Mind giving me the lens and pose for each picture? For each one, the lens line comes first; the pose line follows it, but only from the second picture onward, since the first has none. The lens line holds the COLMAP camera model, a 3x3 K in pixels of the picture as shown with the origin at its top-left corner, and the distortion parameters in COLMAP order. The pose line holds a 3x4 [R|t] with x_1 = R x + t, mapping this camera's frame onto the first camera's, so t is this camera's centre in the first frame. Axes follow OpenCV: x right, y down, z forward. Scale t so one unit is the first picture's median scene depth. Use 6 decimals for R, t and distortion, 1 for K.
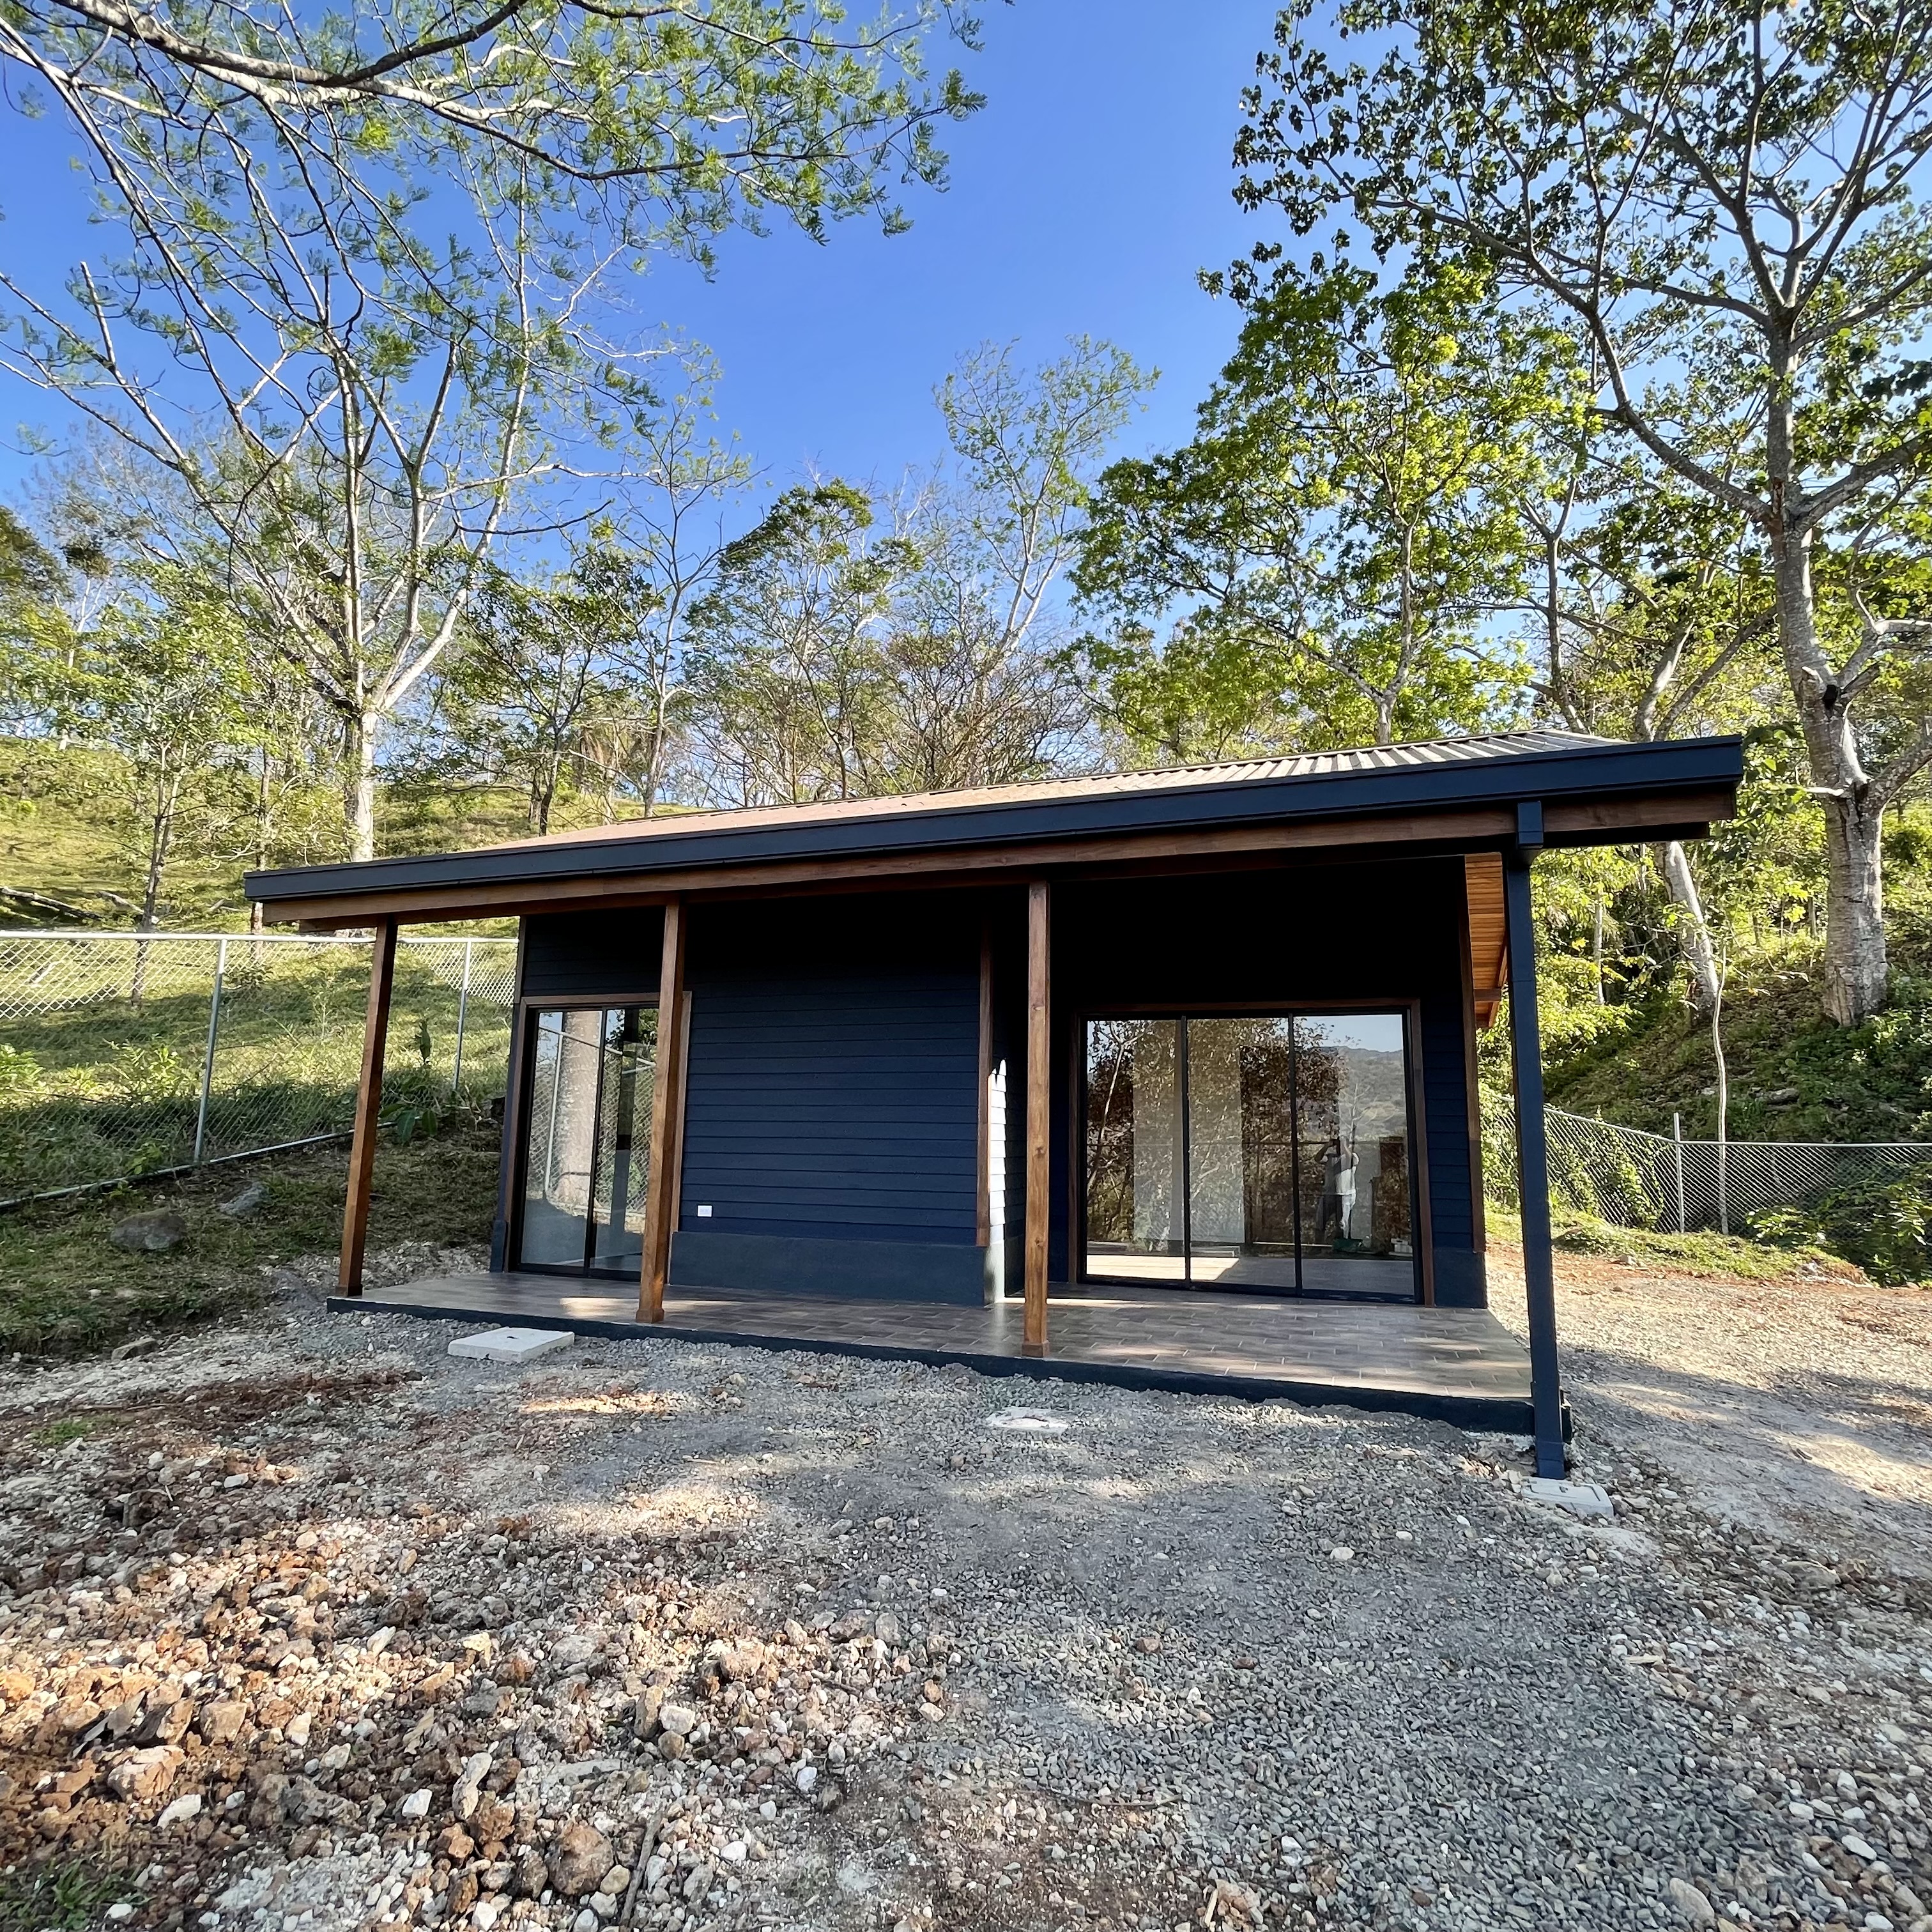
lens RADIAL K [[1058.2, 0, 961.2], [0, 1058.2, 929.7], [0, 0, 1]] dist [-0.001287, 0.000056]
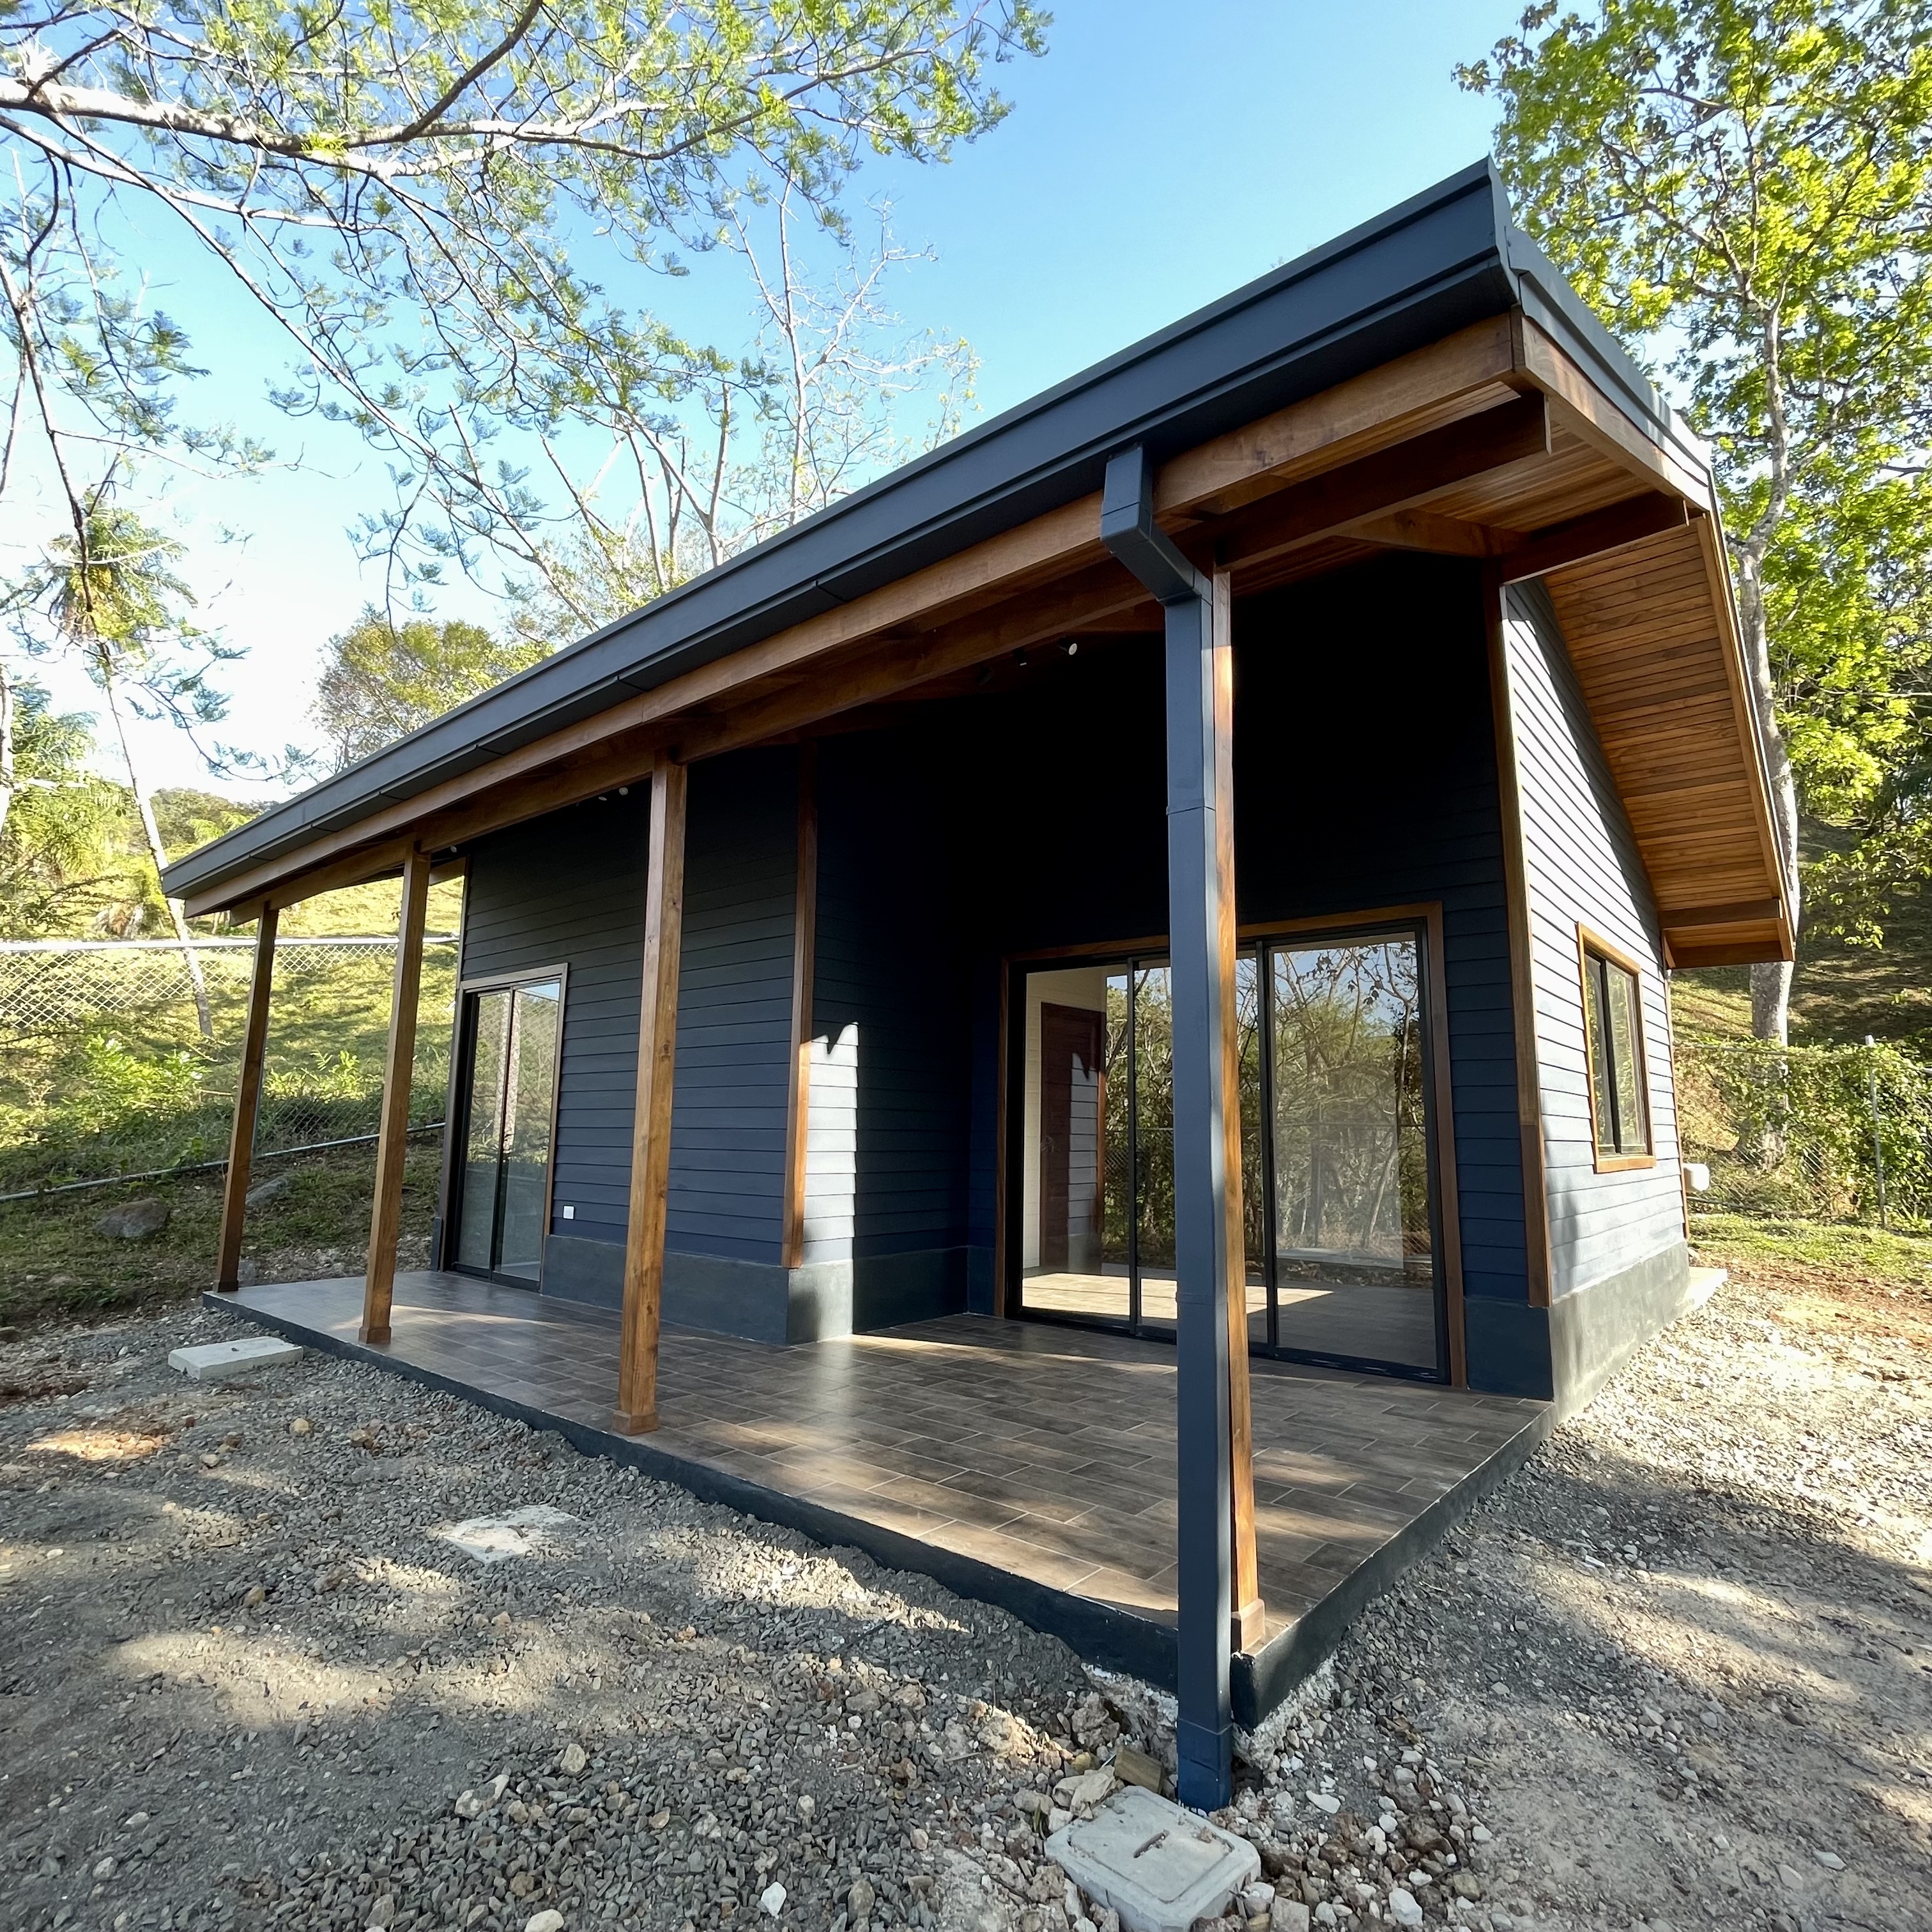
lens RADIAL K [[1045.7, 0, 966.0], [0, 1045.7, 966.0], [0, 0, 1]] dist [-0.000629, -0.000304]
pose [[0.934435, -0.061016, -0.350867, 0.191895], [0.071064, 0.997346, 0.015819, 0.036111], [0.348971, -0.039716, 0.936292, 0.156540]]
